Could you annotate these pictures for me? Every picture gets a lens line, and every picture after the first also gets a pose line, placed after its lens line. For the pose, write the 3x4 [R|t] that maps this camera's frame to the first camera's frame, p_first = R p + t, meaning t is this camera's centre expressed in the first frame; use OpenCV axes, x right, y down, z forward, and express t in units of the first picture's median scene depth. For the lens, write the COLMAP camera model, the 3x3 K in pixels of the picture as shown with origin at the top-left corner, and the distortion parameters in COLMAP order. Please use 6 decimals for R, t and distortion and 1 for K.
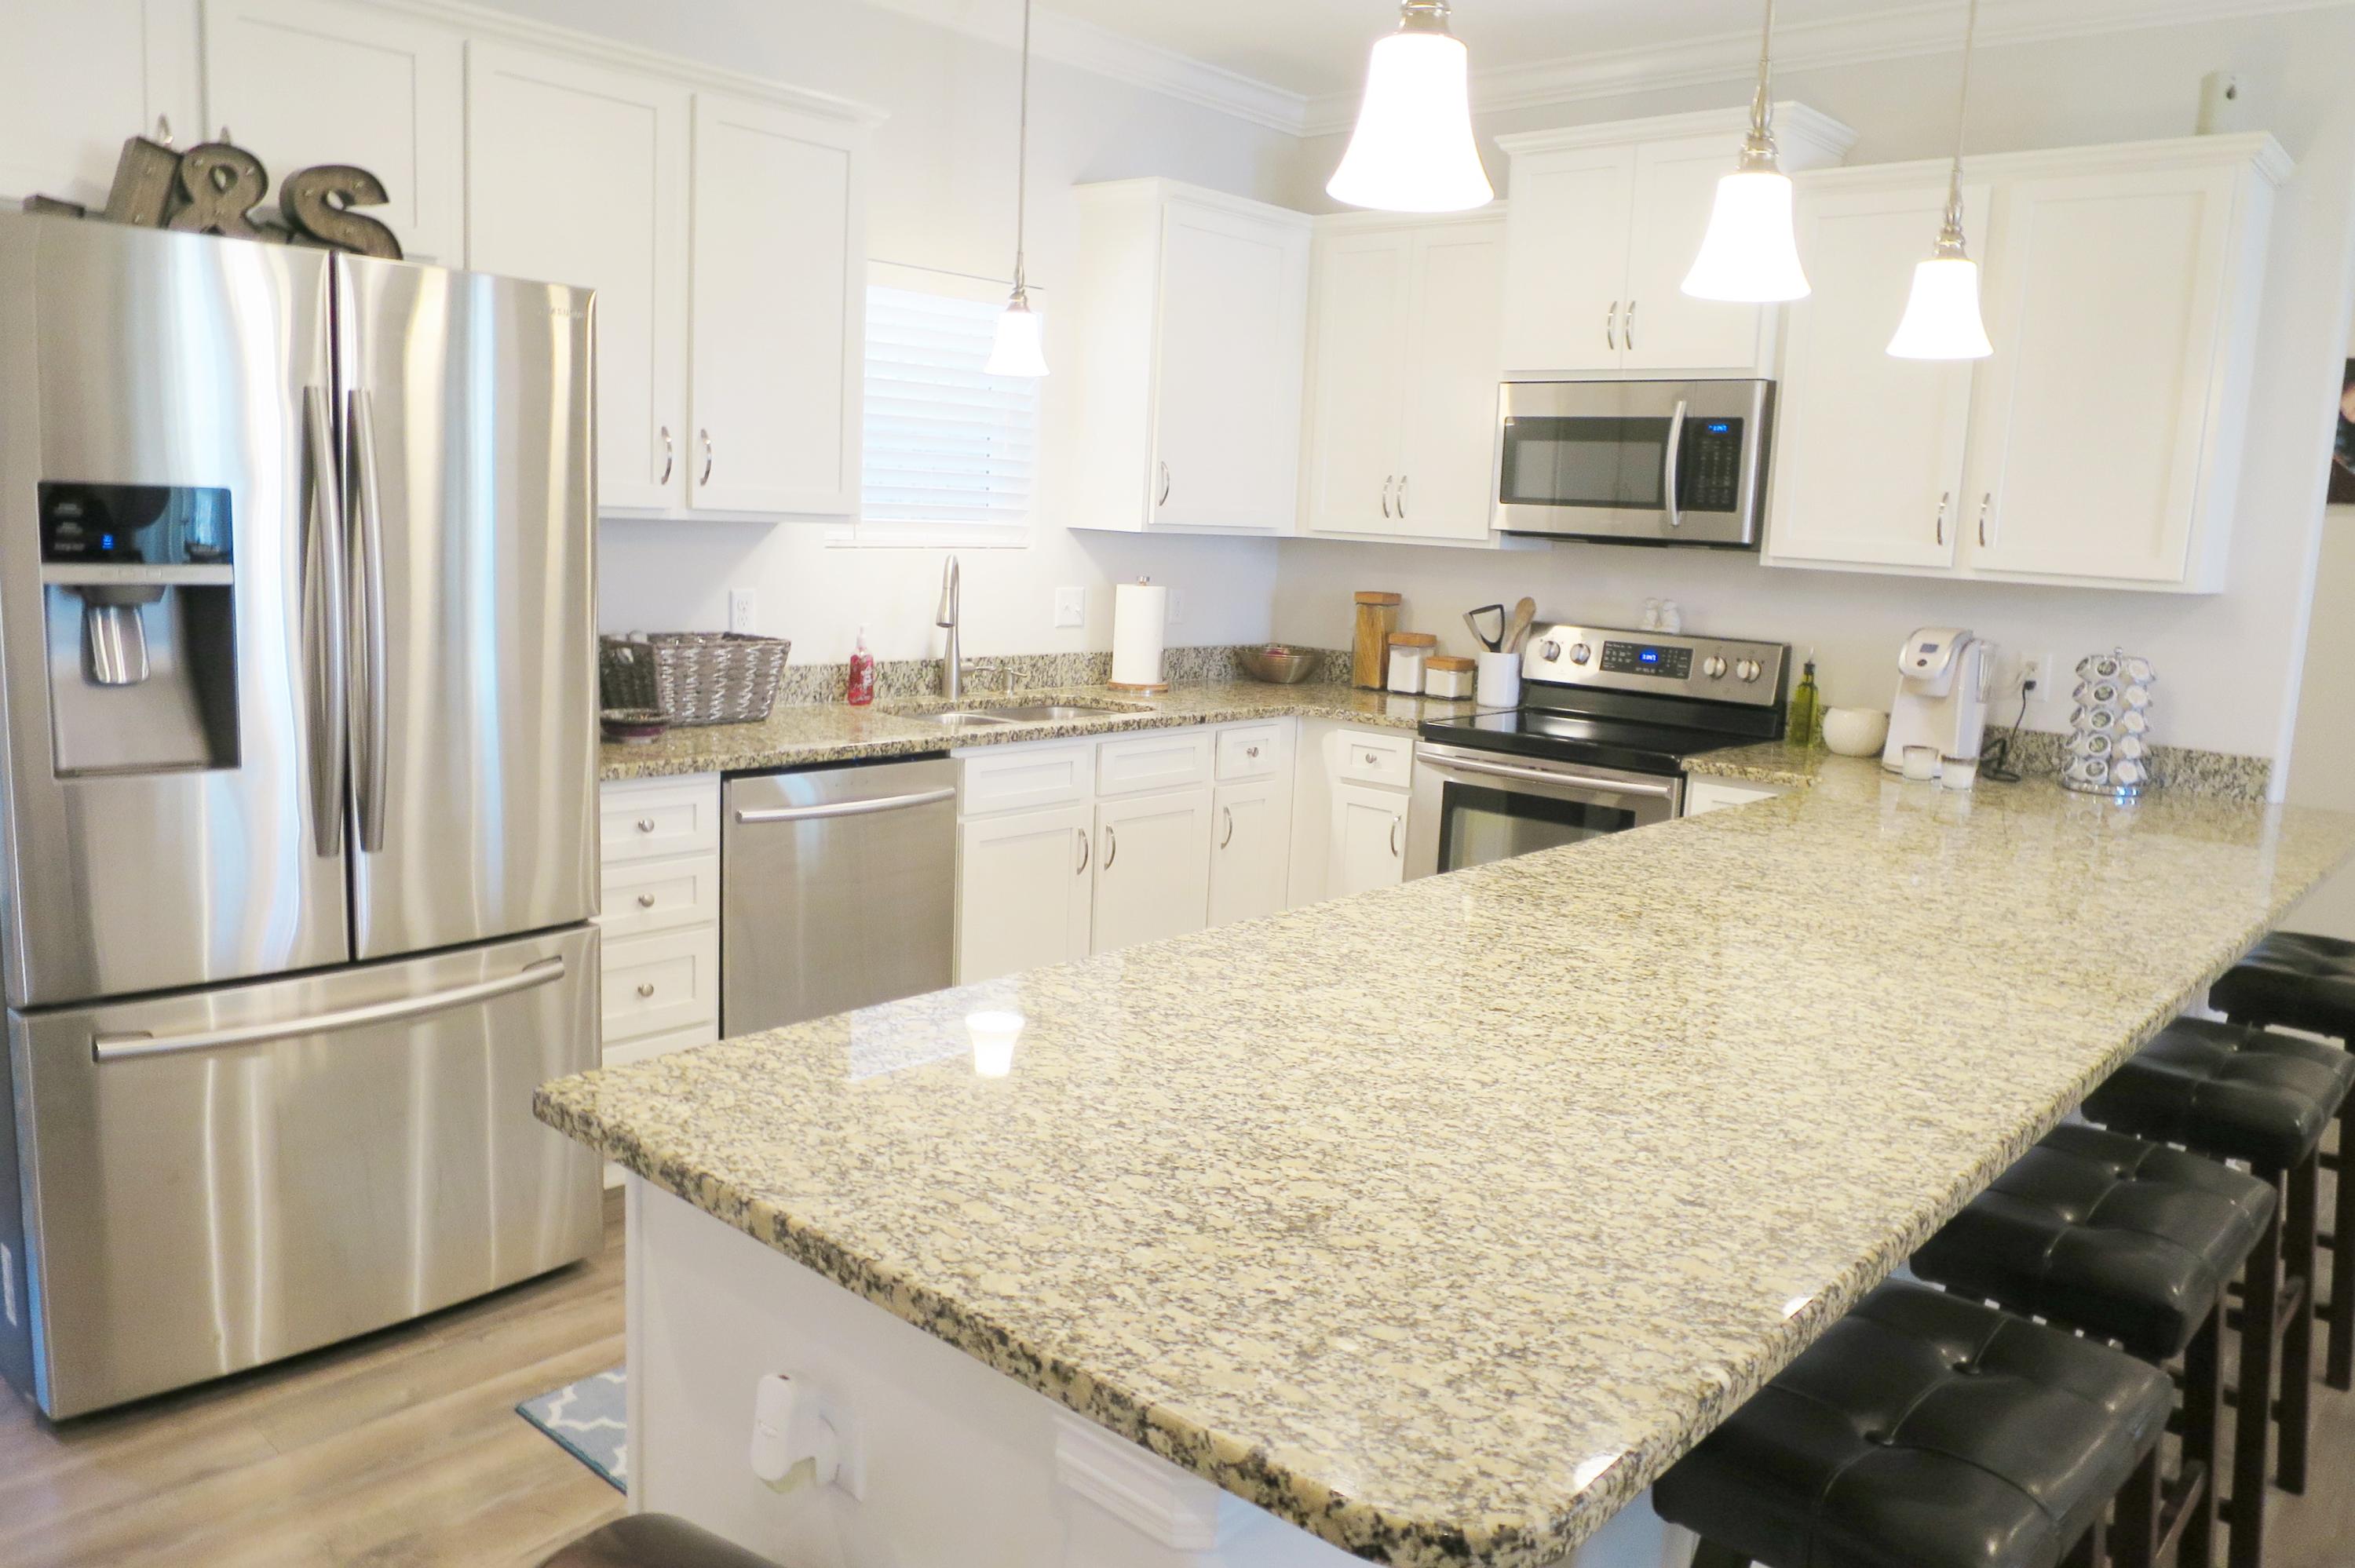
lens RADIAL K [[1694.1, 0, 1176.0], [0, 1694.1, 779.8], [0, 0, 1]] dist [-0.047828, 0.010466]
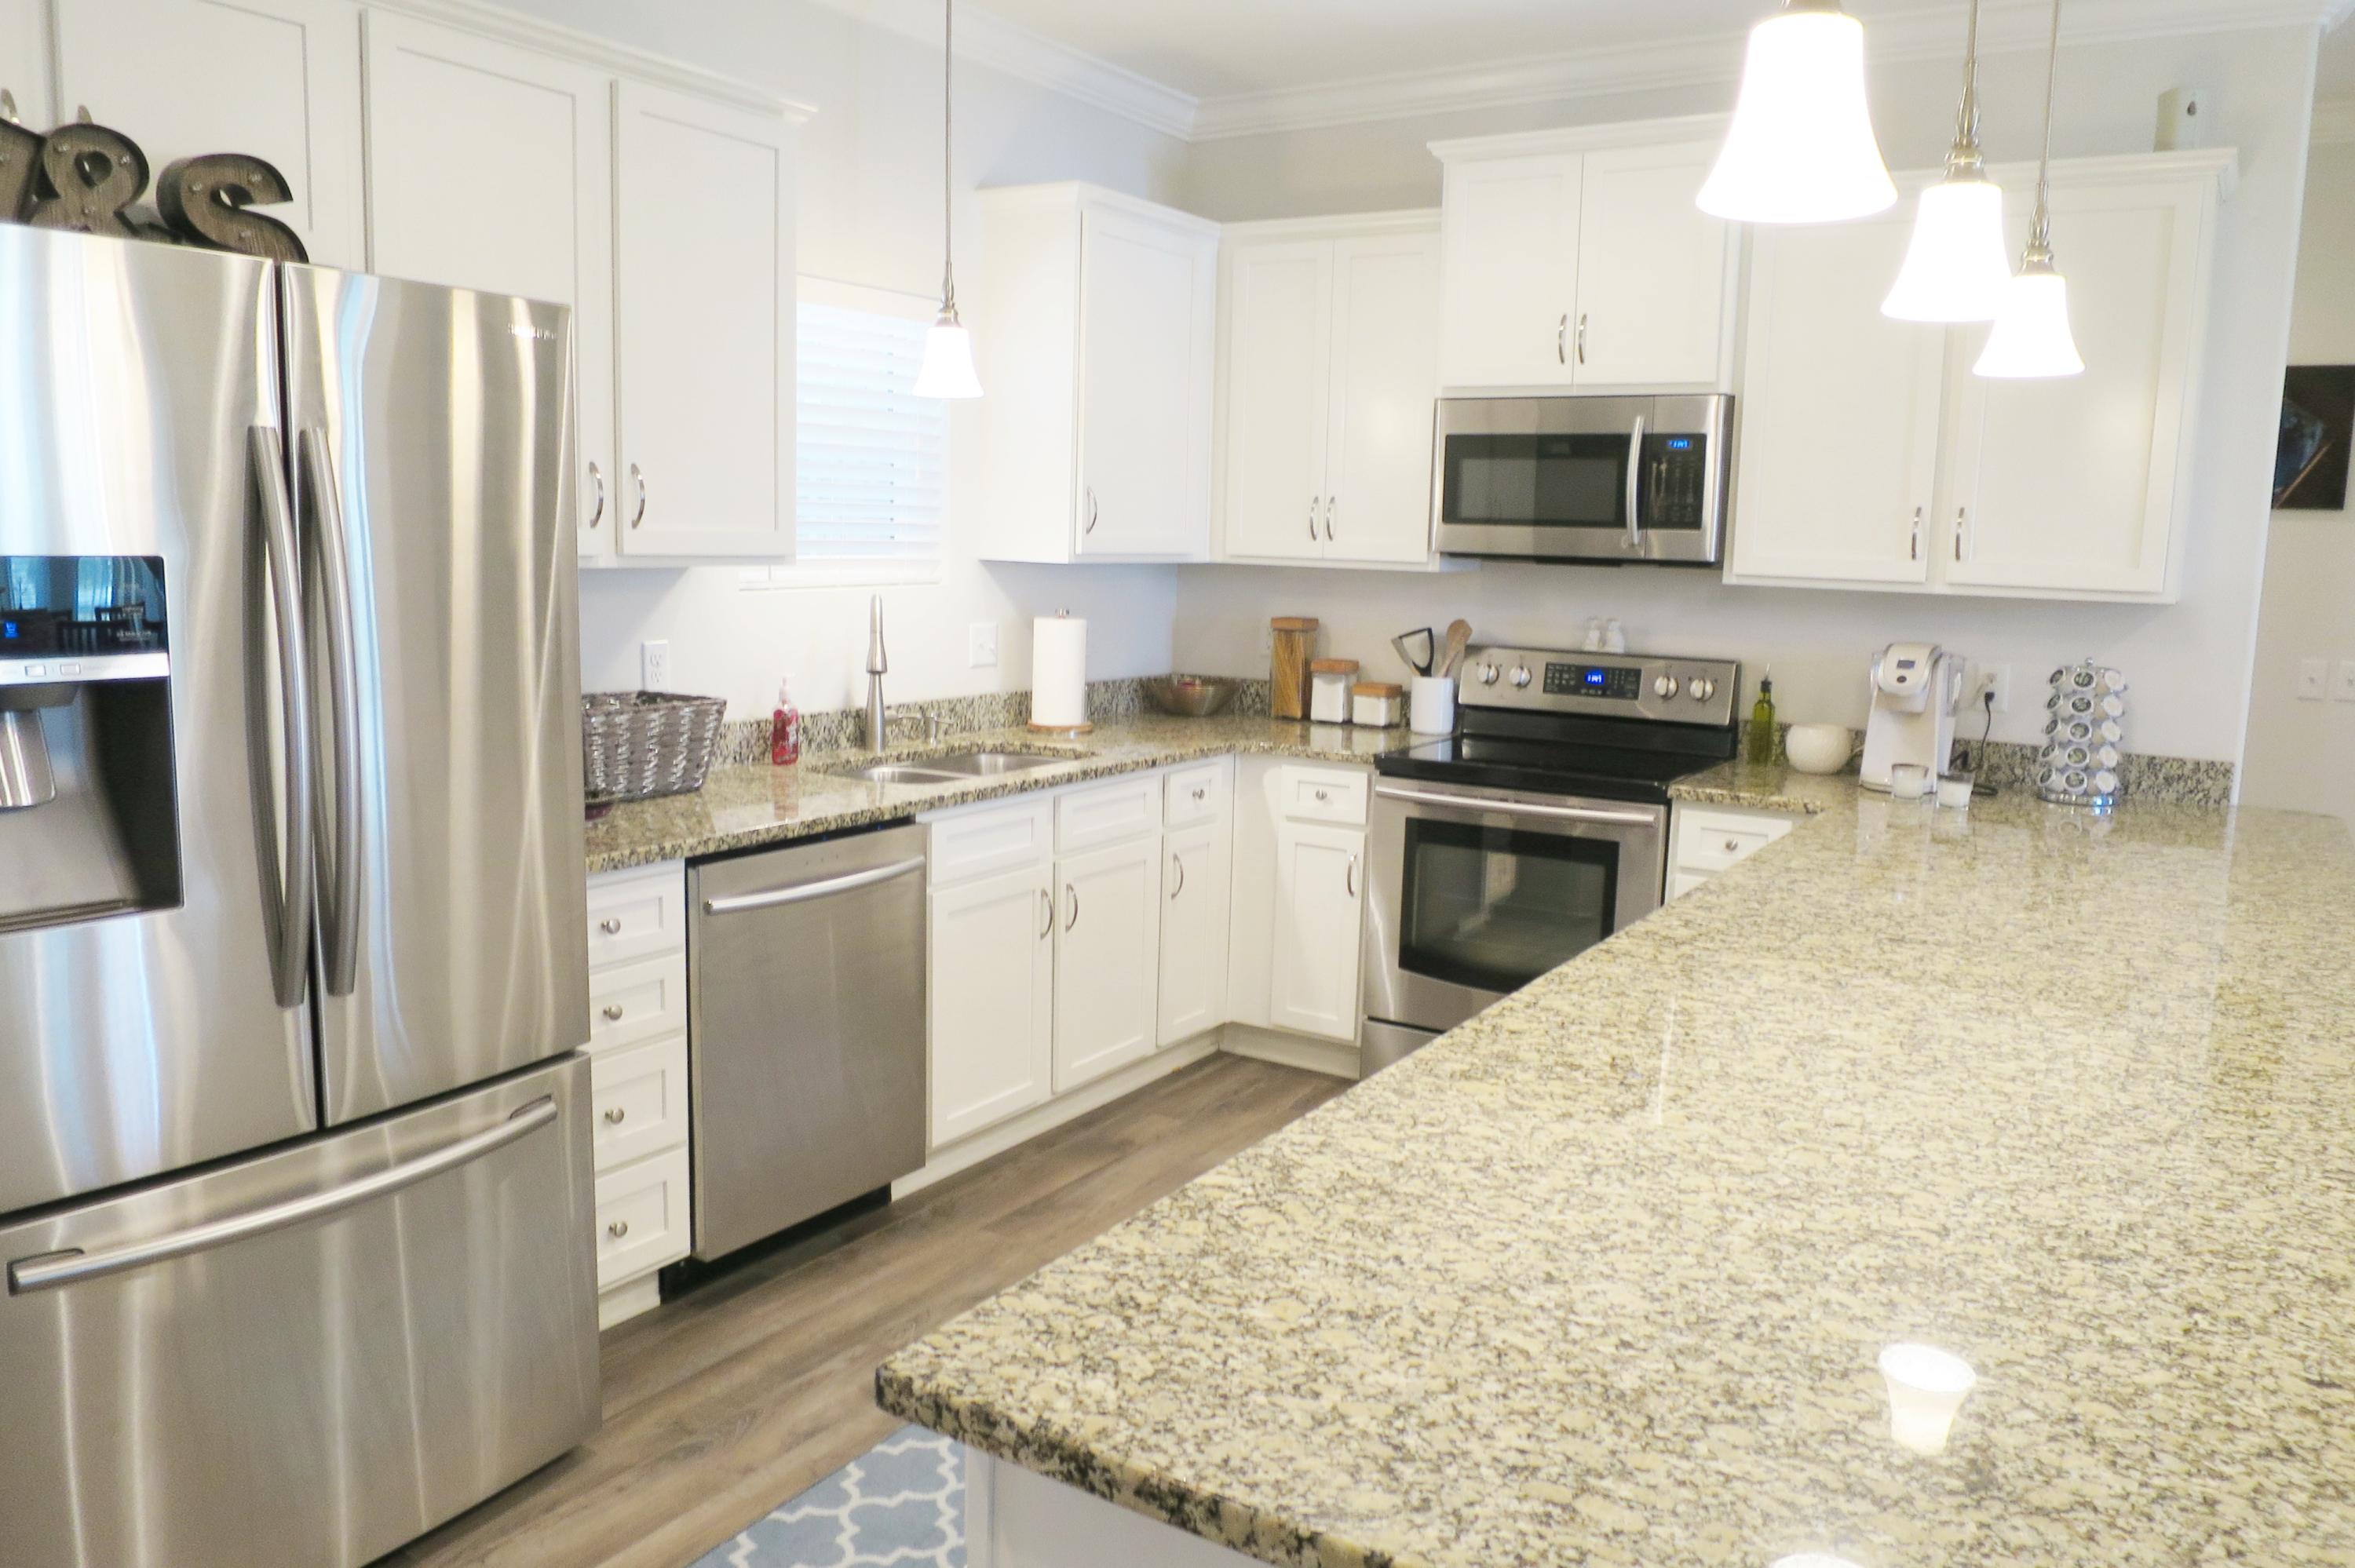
lens RADIAL K [[1694.1, 0, 1179.0], [0, 1694.1, 781.8], [0, 0, 1]] dist [-0.047828, 0.010466]
pose [[0.986716, -0.044121, 0.156350, -0.149650], [0.044667, 0.999002, 0.000019, -0.031624], [-0.156195, 0.006964, 0.987702, 0.097461]]
